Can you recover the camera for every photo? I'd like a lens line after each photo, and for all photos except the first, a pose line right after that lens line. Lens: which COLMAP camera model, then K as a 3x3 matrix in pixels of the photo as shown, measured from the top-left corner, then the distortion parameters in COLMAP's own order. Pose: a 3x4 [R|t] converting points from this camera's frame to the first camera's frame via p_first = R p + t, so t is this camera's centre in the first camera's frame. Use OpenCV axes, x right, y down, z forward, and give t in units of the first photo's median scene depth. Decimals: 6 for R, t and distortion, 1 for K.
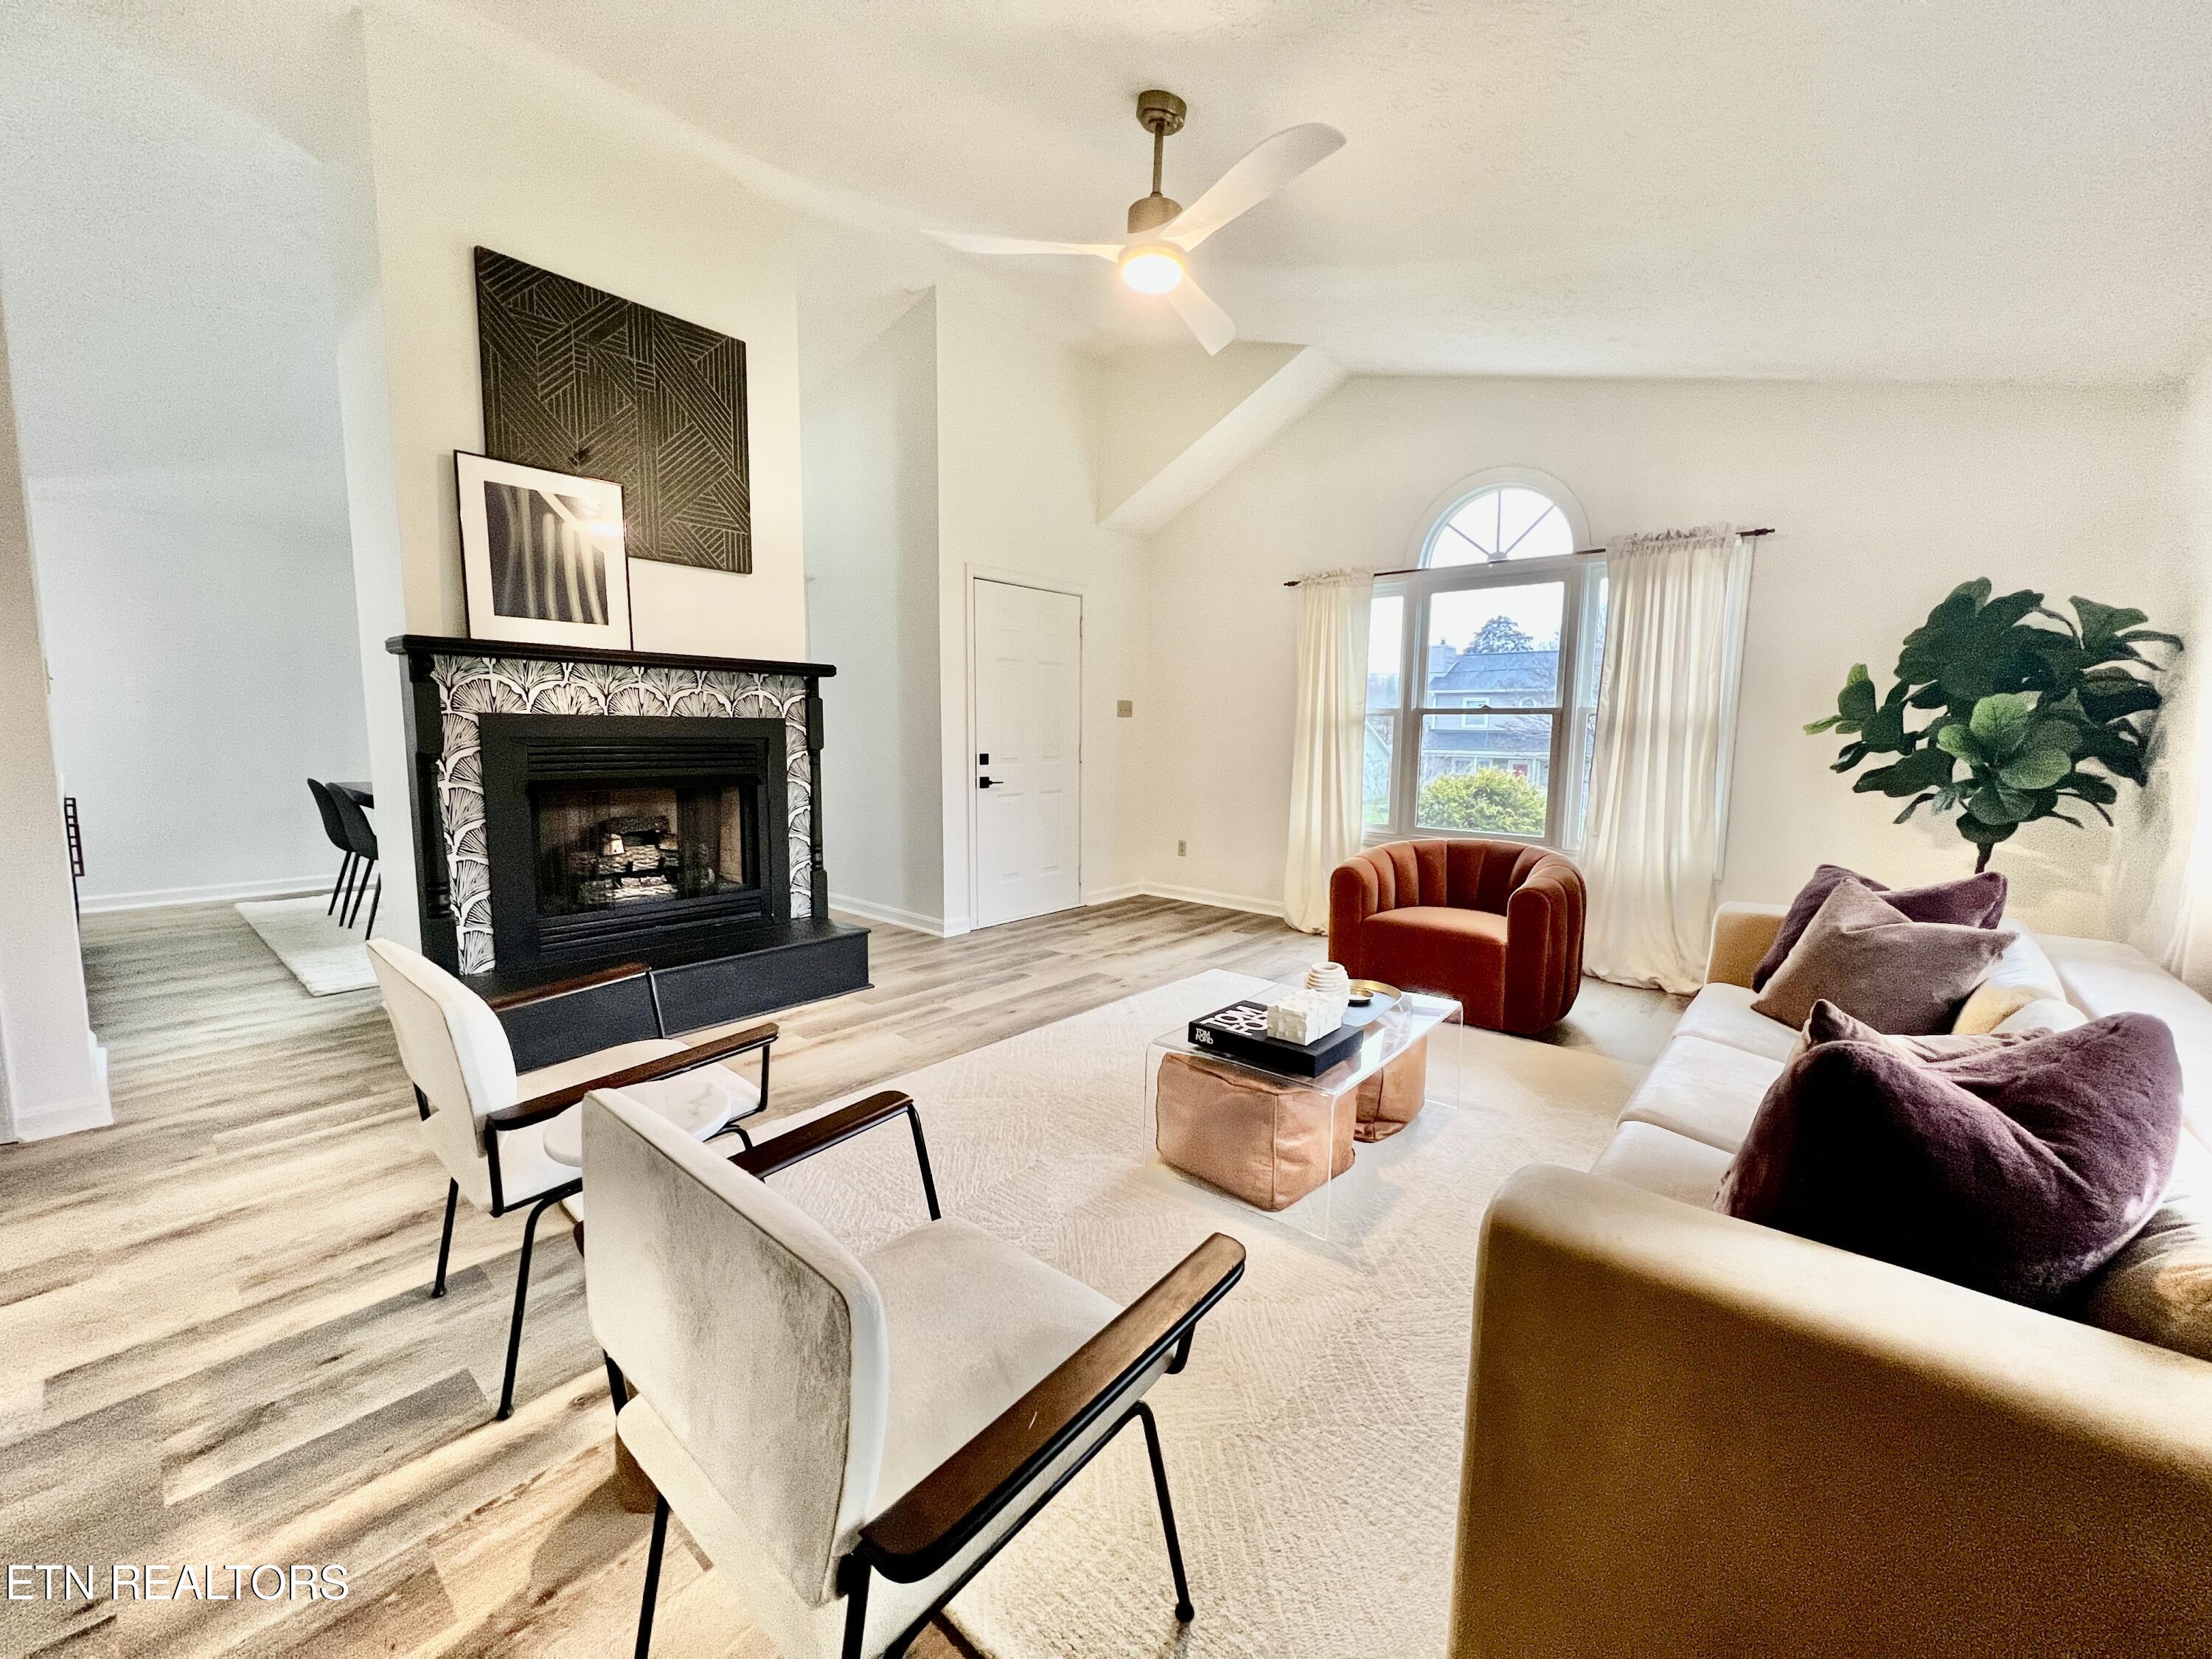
lens RADIAL K [[879.4, 0, 1101.3], [0, 879.4, 830.3], [0, 0, 1]] dist [-0.001966, -0.000316]
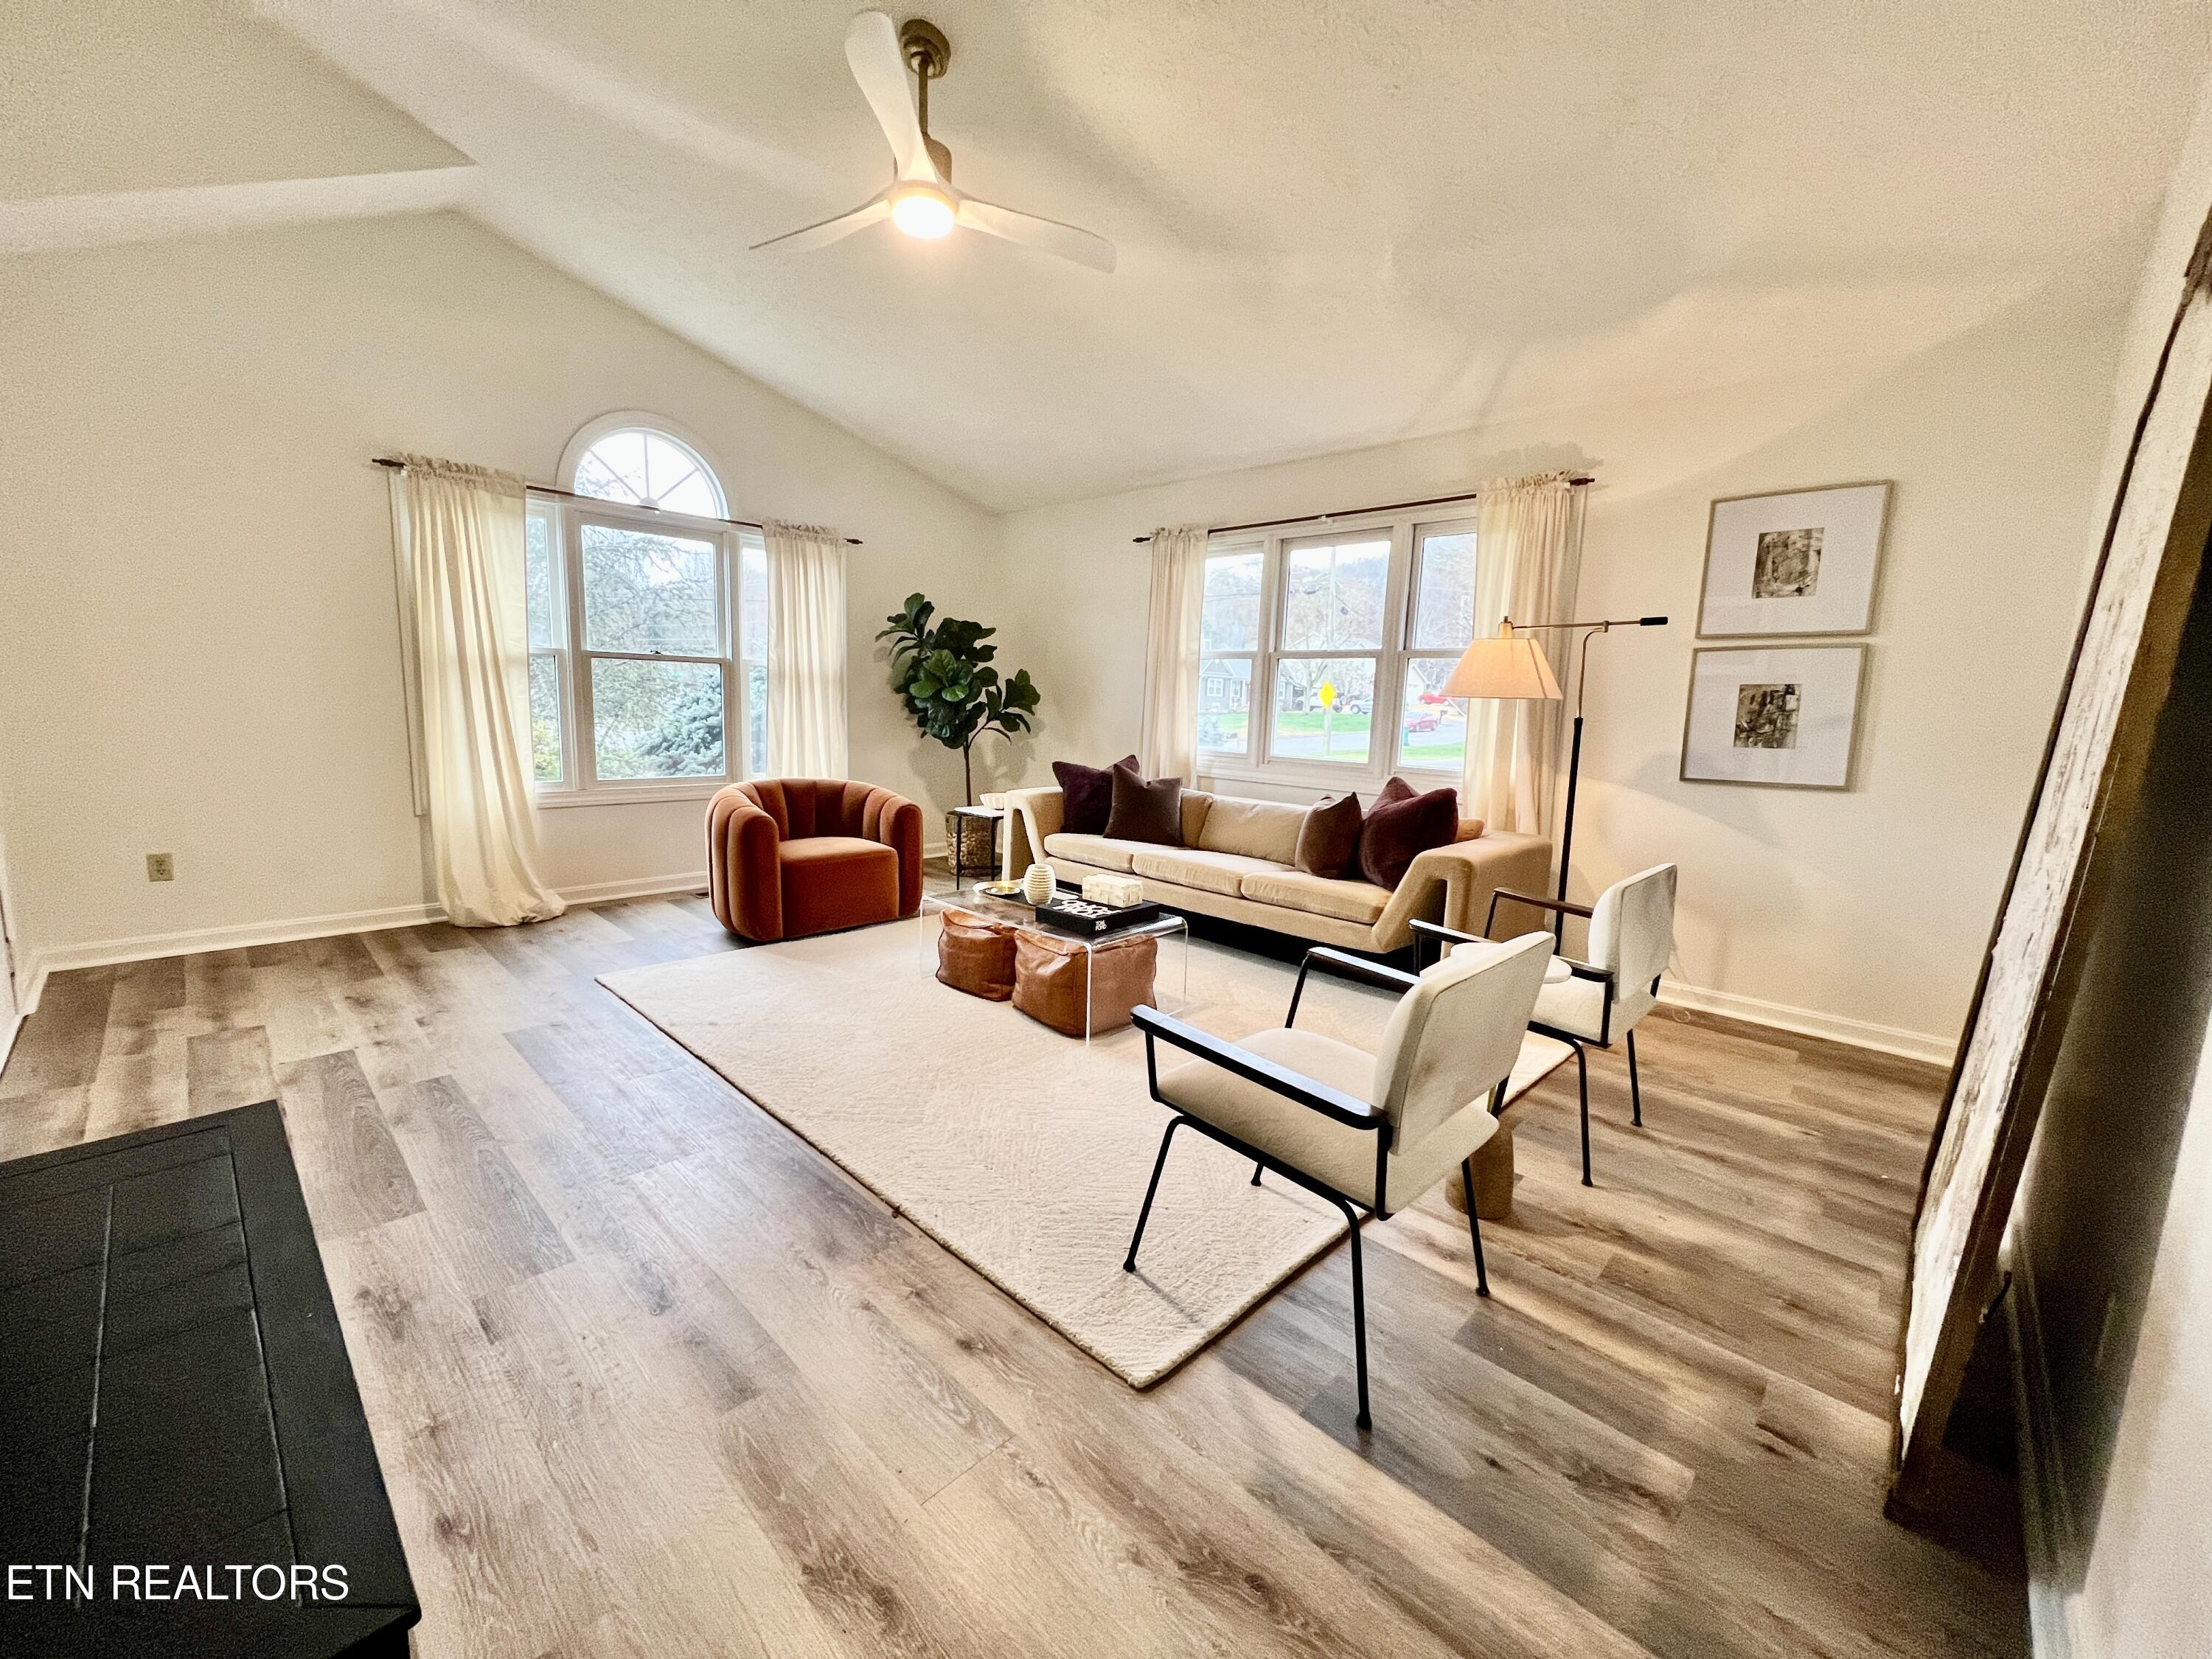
lens RADIAL K [[879.4, 0, 1103.9], [0, 879.4, 825.2], [0, 0, 1]] dist [-0.001966, -0.000316]
pose [[0.052258, -0.151713, 0.987042, -0.718663], [0.083706, 0.985580, 0.147056, -0.065271], [-0.995119, 0.074937, 0.064204, 0.561468]]
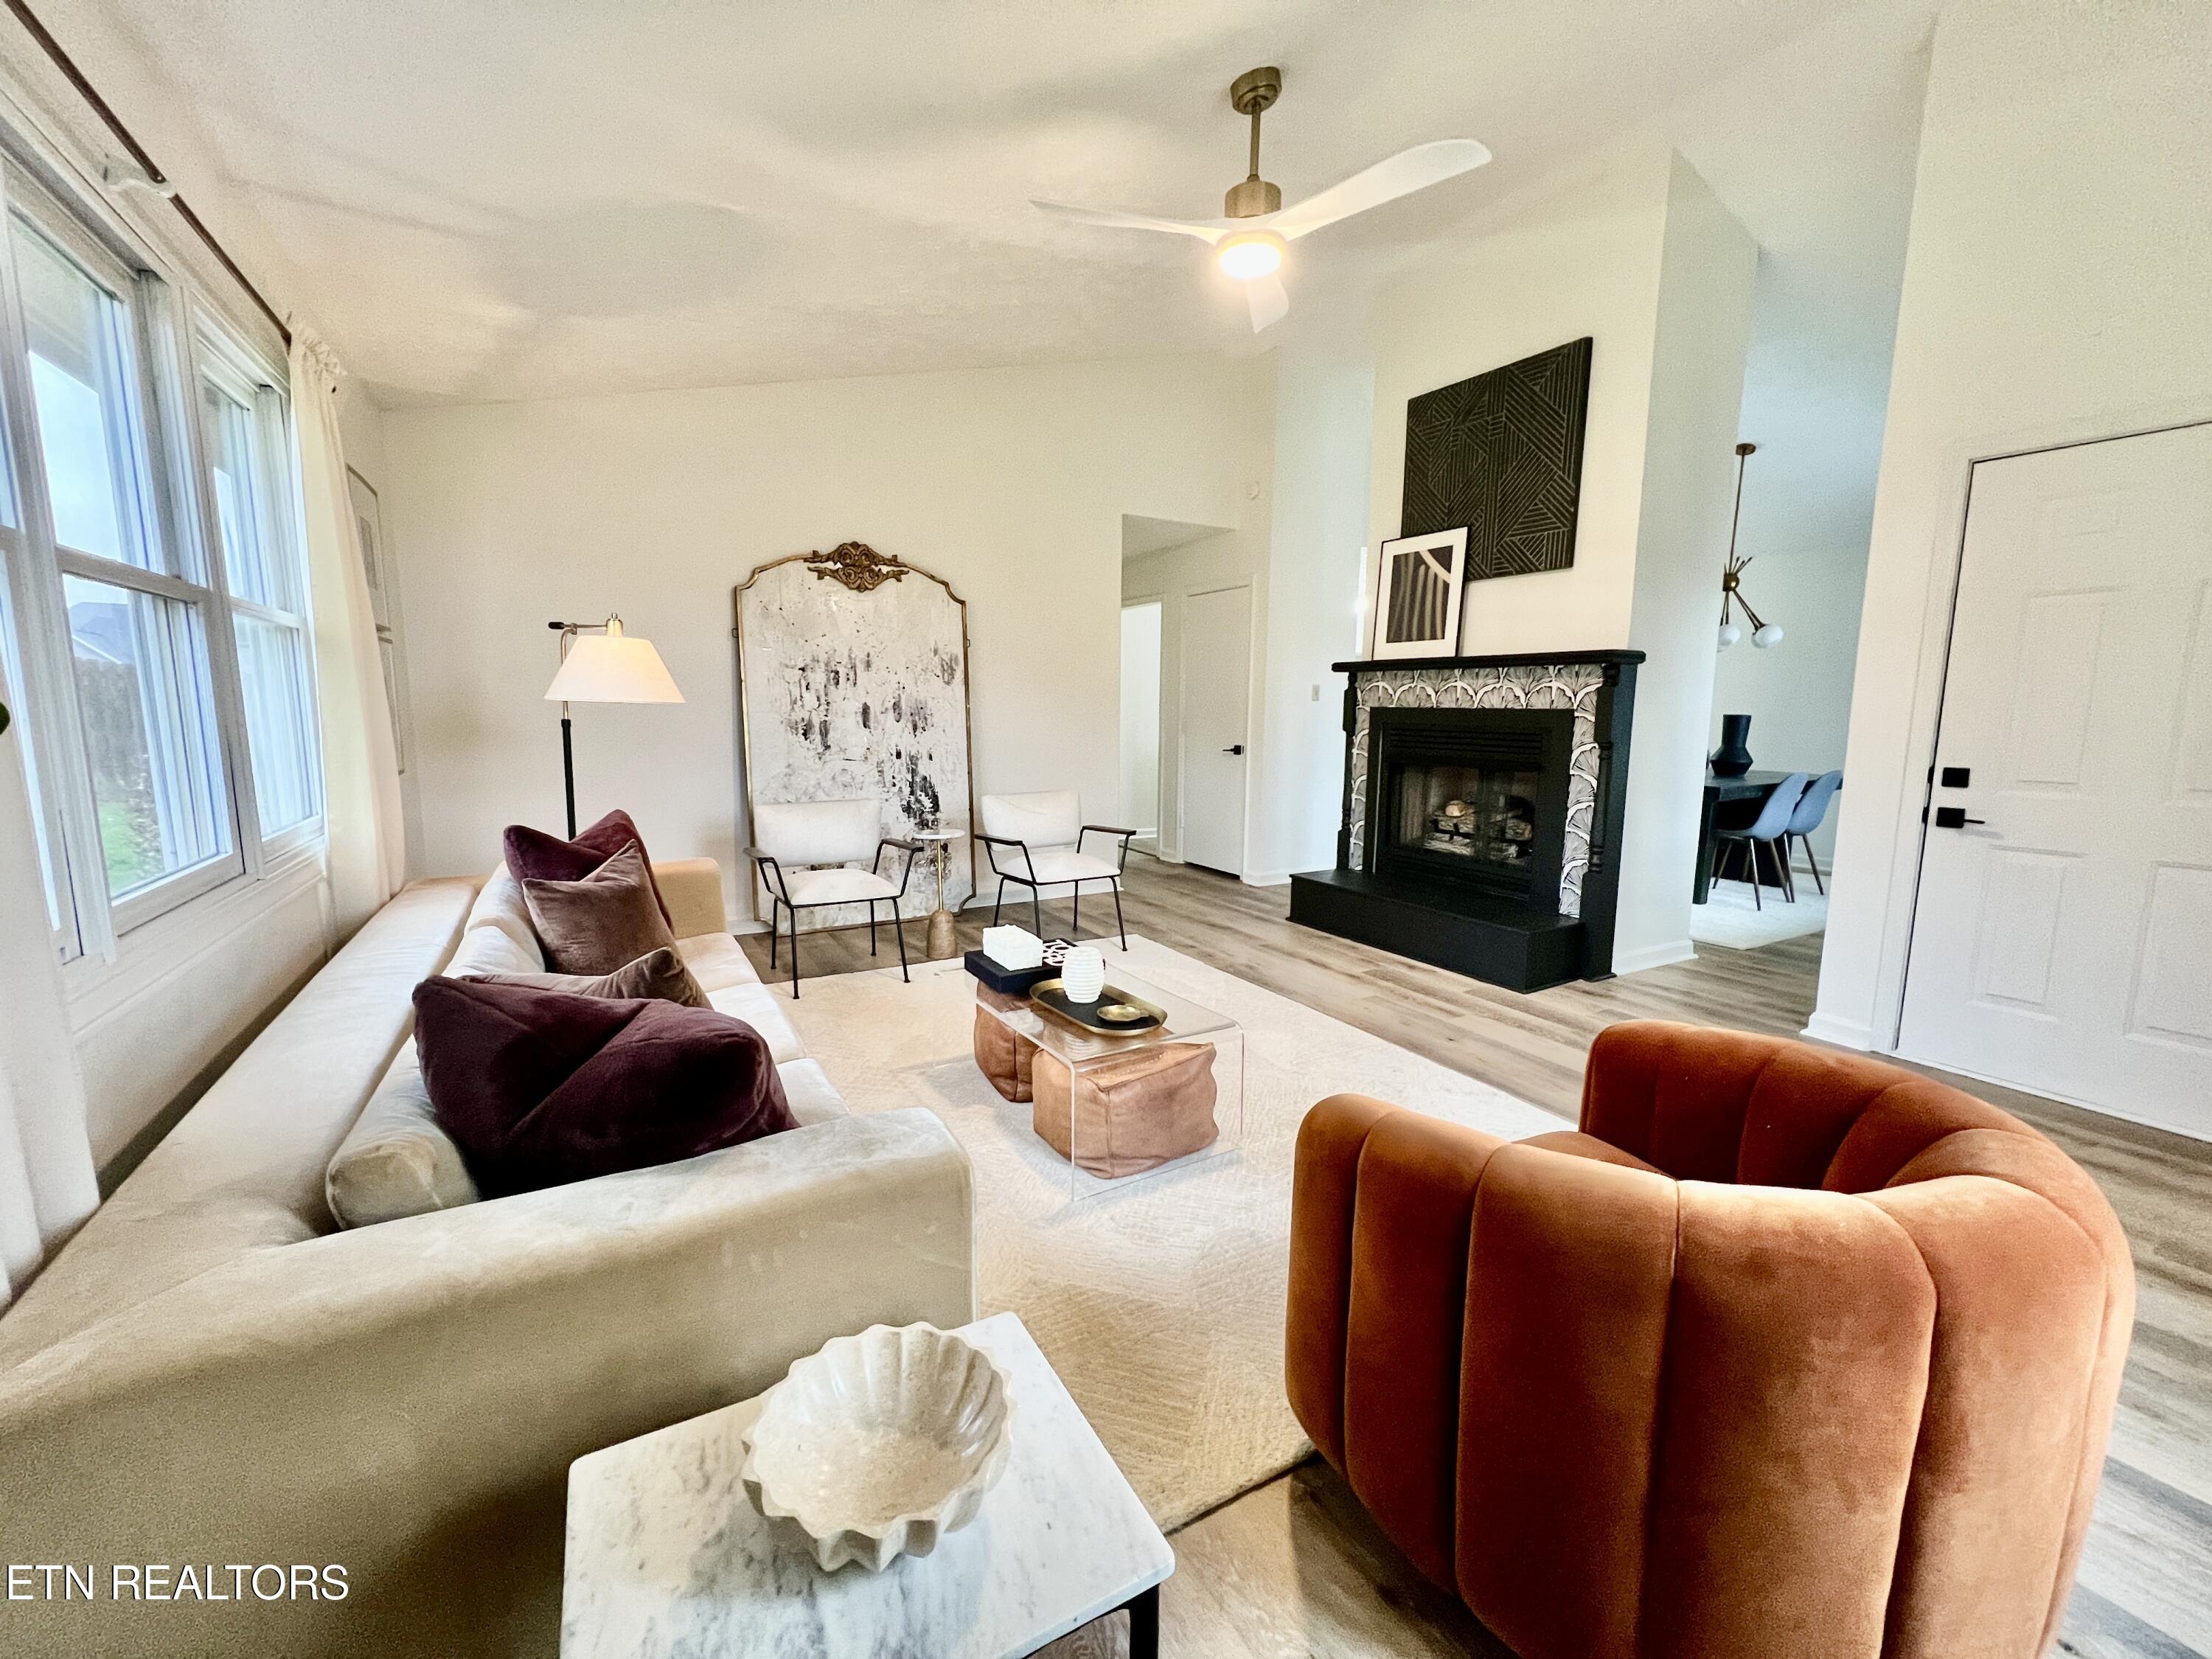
lens RADIAL K [[879.4, 0, 1100.0], [0, 879.4, 829.0], [0, 0, 1]] dist [-0.001966, -0.000316]
pose [[-0.327881, 0.113710, -0.937851, 0.804262], [-0.126936, 0.978425, 0.163008, -0.096372], [0.936152, 0.172494, -0.306373, 0.895119]]
